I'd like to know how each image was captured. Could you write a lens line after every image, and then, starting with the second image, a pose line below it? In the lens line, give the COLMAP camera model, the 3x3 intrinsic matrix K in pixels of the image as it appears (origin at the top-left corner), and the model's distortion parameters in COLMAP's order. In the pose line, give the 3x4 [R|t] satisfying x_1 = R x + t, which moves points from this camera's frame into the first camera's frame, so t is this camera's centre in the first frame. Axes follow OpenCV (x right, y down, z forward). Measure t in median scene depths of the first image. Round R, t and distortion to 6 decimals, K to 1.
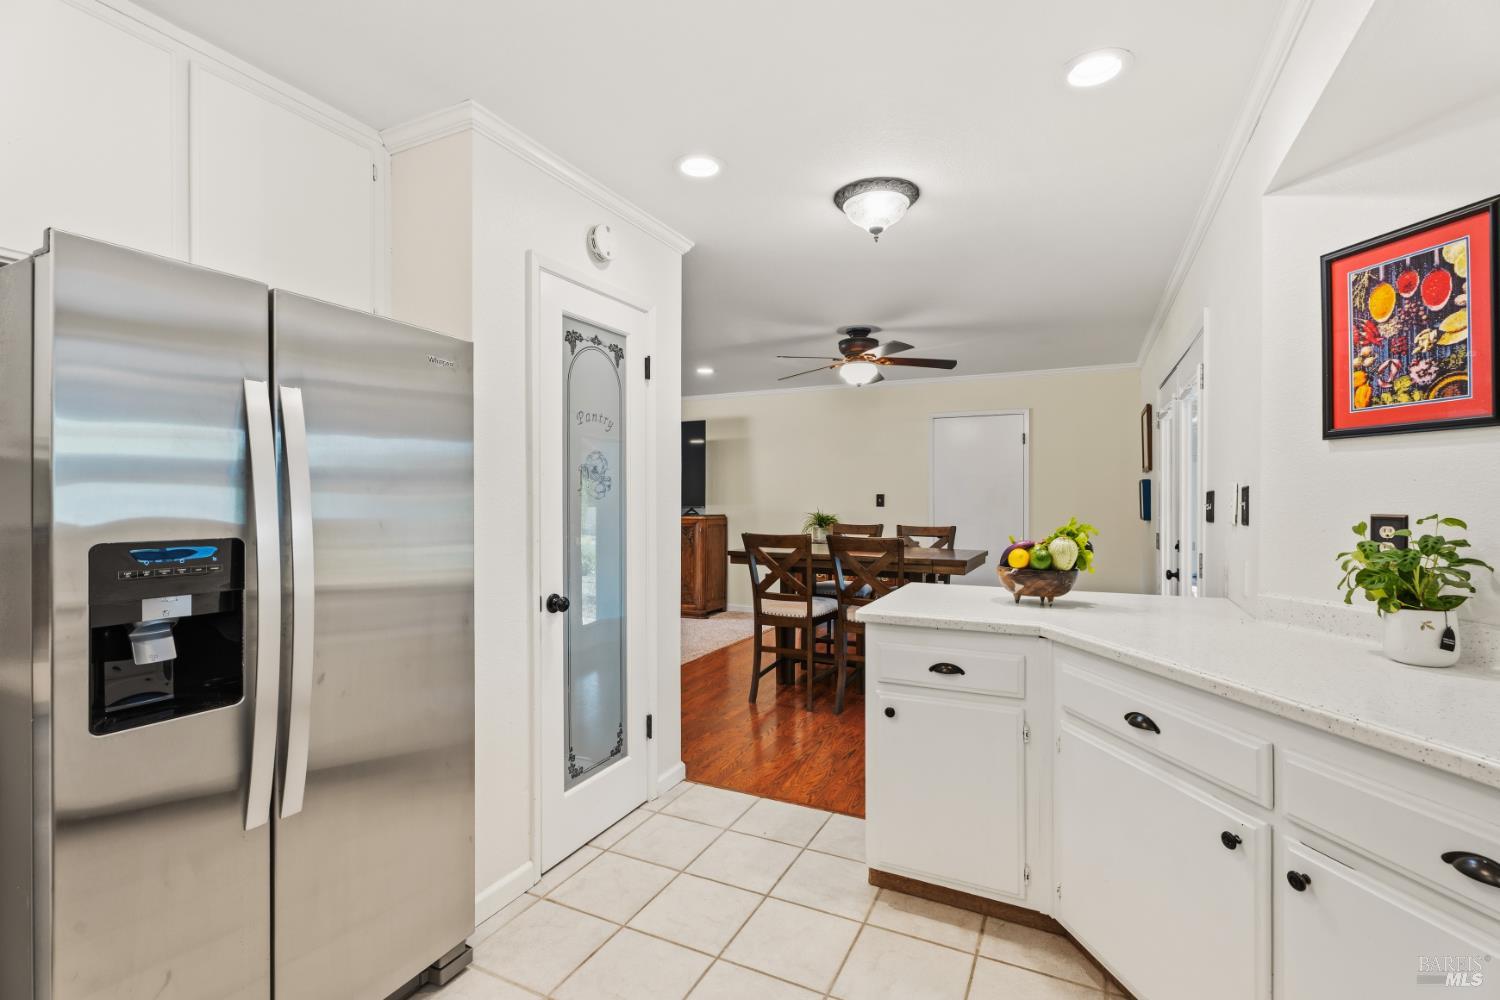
lens RADIAL K [[698.7, 0, 748.9], [0, 698.7, 497.9], [0, 0, 1]] dist [0.004866, -0.000171]
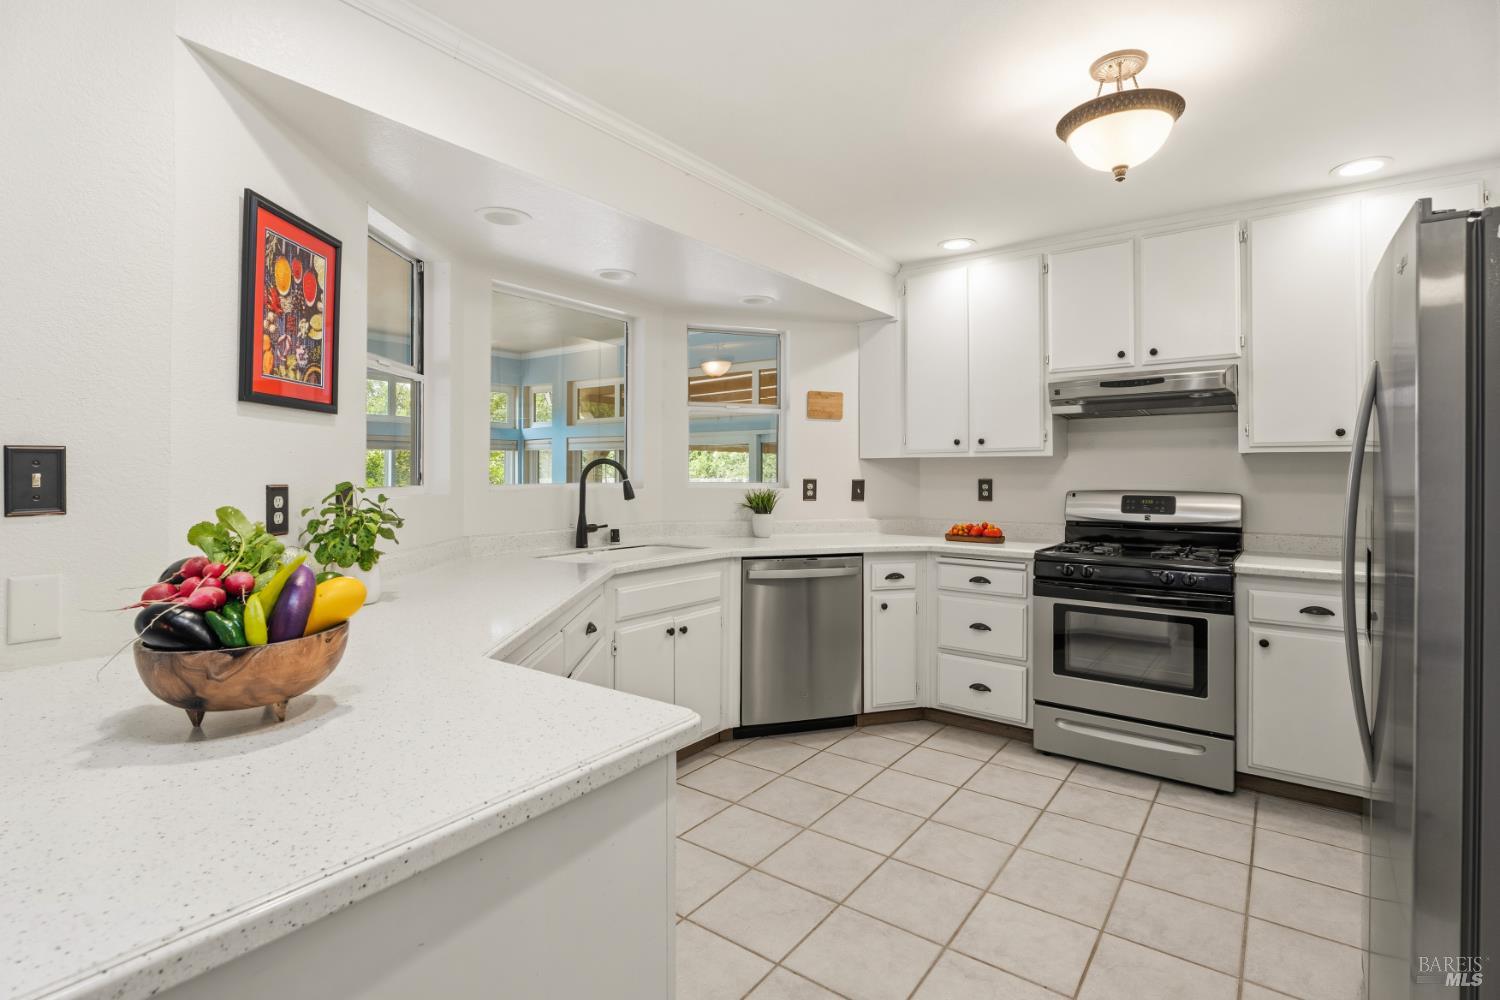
lens RADIAL K [[698.7, 0, 754.5], [0, 698.7, 473.3], [0, 0, 1]] dist [0.004866, -0.000171]
pose [[-0.983617, -0.012826, 0.179815, 0.042334], [-0.013304, 0.999910, -0.001453, 0.000496], [-0.179780, -0.003822, -0.983699, 1.884010]]
